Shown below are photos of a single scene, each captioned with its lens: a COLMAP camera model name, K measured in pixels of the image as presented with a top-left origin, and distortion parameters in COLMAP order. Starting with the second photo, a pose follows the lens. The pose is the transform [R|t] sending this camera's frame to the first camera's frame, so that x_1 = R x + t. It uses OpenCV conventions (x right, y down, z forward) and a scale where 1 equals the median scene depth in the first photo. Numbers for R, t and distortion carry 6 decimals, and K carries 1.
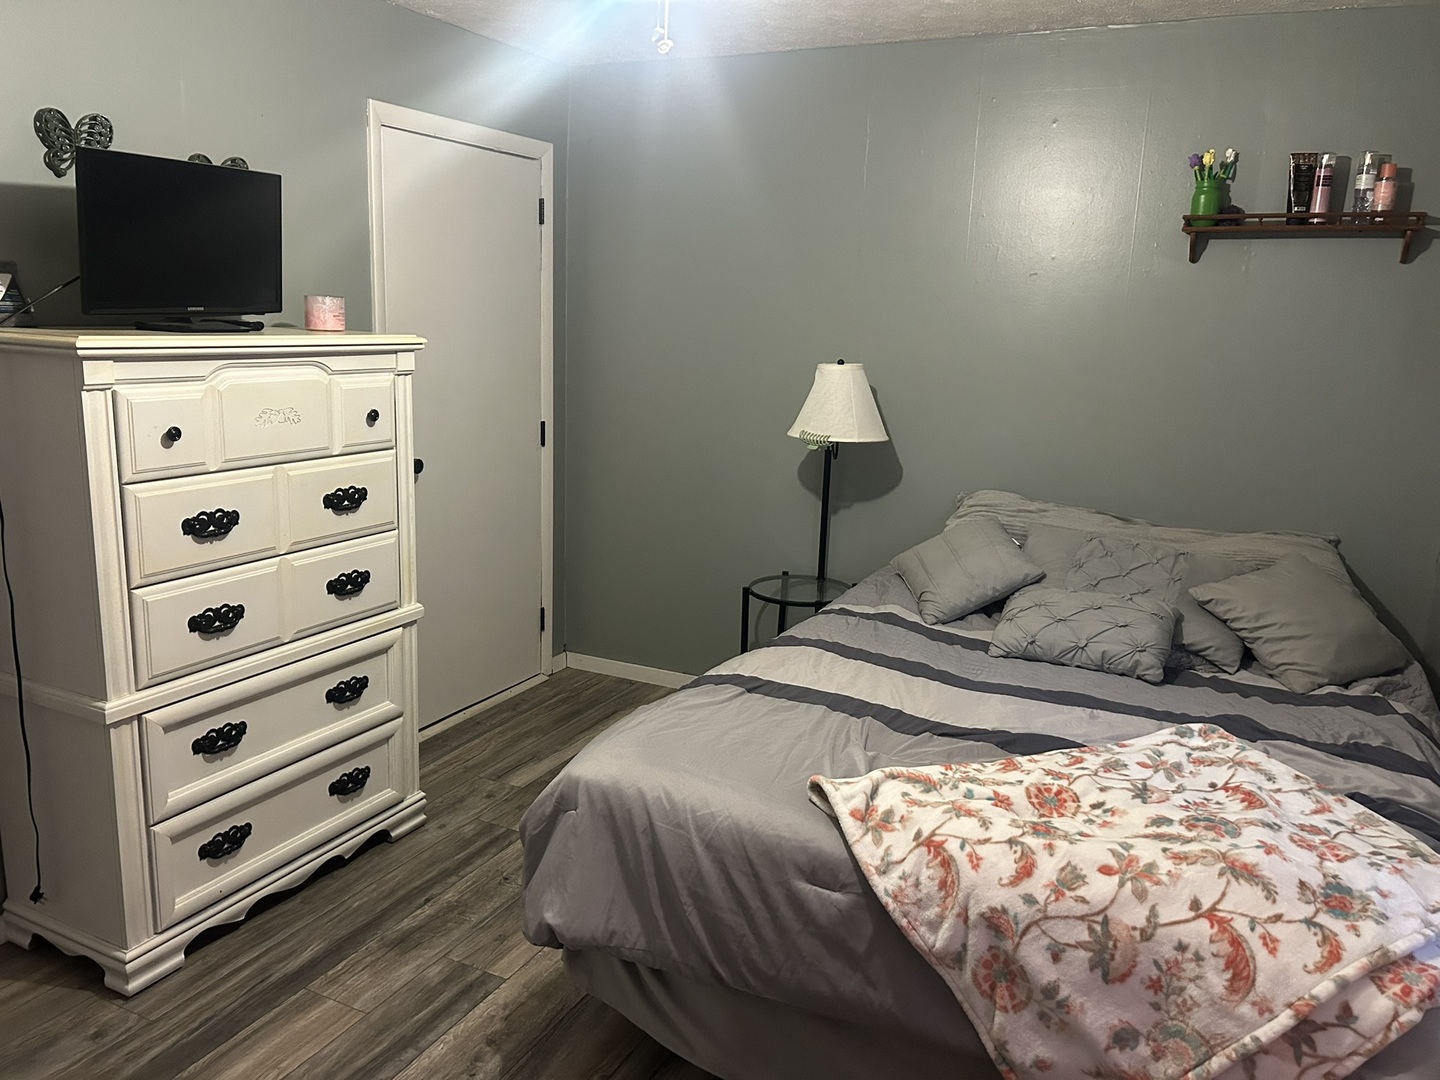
lens RADIAL K [[1087.7, 0, 723.8], [0, 1087.7, 532.4], [0, 0, 1]] dist [0.095208, -0.090020]
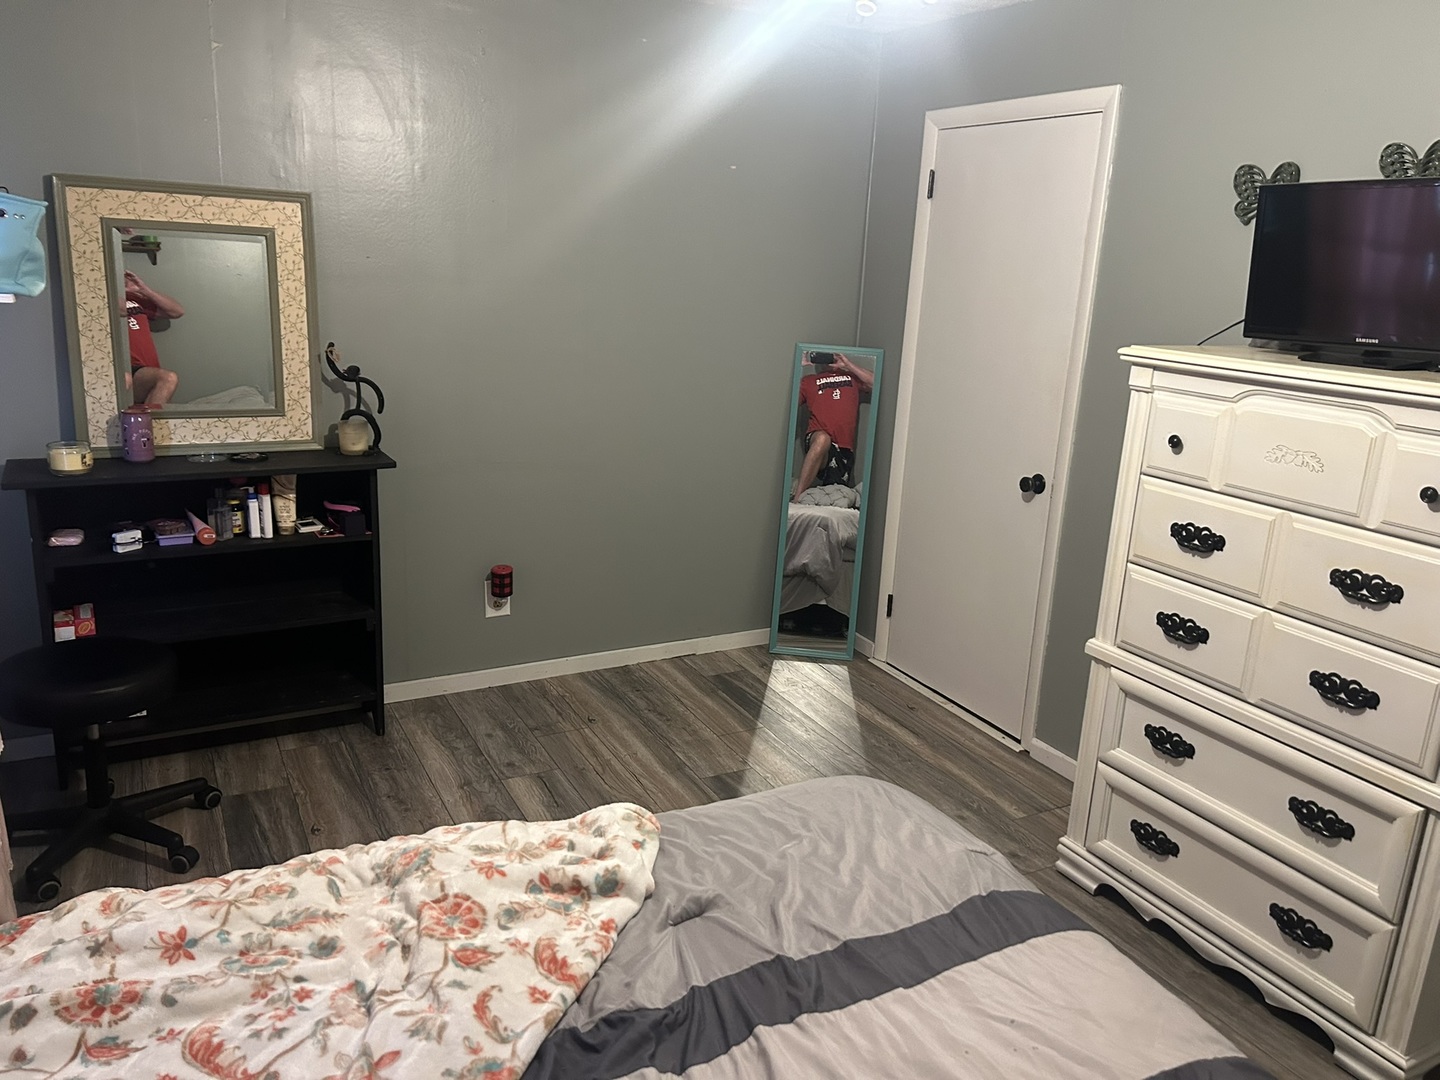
lens RADIAL K [[1087.7, 0, 713.0], [0, 1087.7, 551.6], [0, 0, 1]] dist [0.095208, -0.090020]
pose [[-0.576264, 0.153552, -0.802709, 0.666464], [-0.240272, 0.906953, 0.345984, -0.258981], [0.781146, 0.392246, -0.485750, 1.215353]]
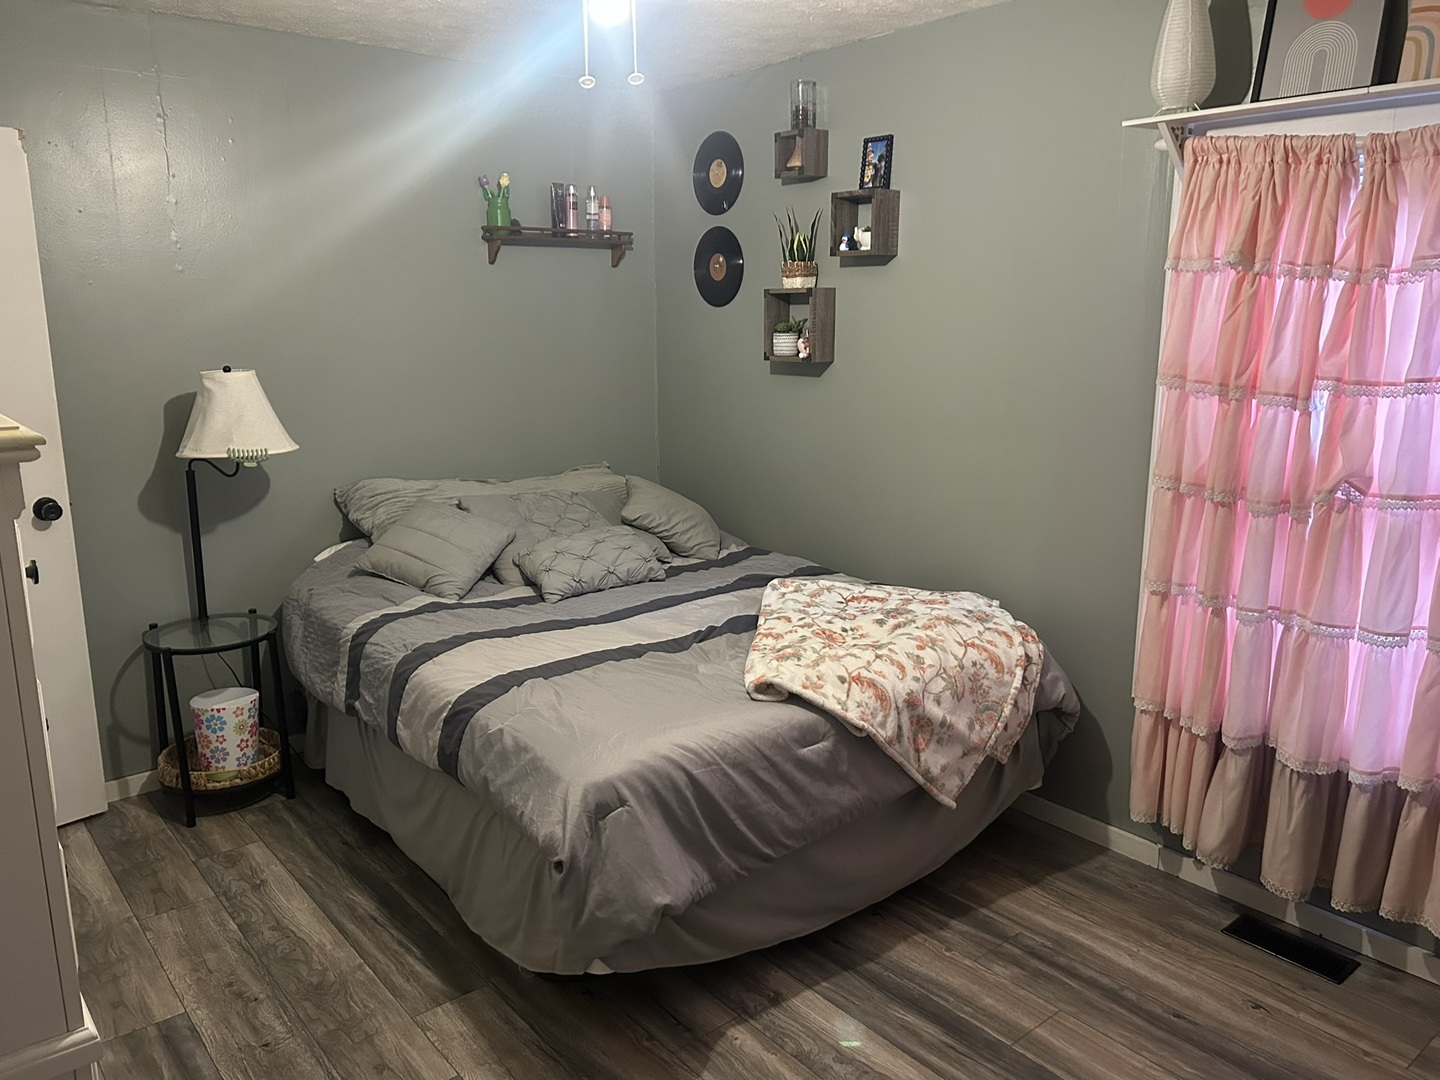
lens RADIAL K [[1087.7, 0, 732.6], [0, 1087.7, 530.3], [0, 0, 1]] dist [0.095208, -0.090020]
pose [[0.412303, -0.223092, 0.883310, -0.913142], [0.204977, 0.967412, 0.148655, -0.128333], [-0.887688, 0.119767, 0.444596, 0.389722]]
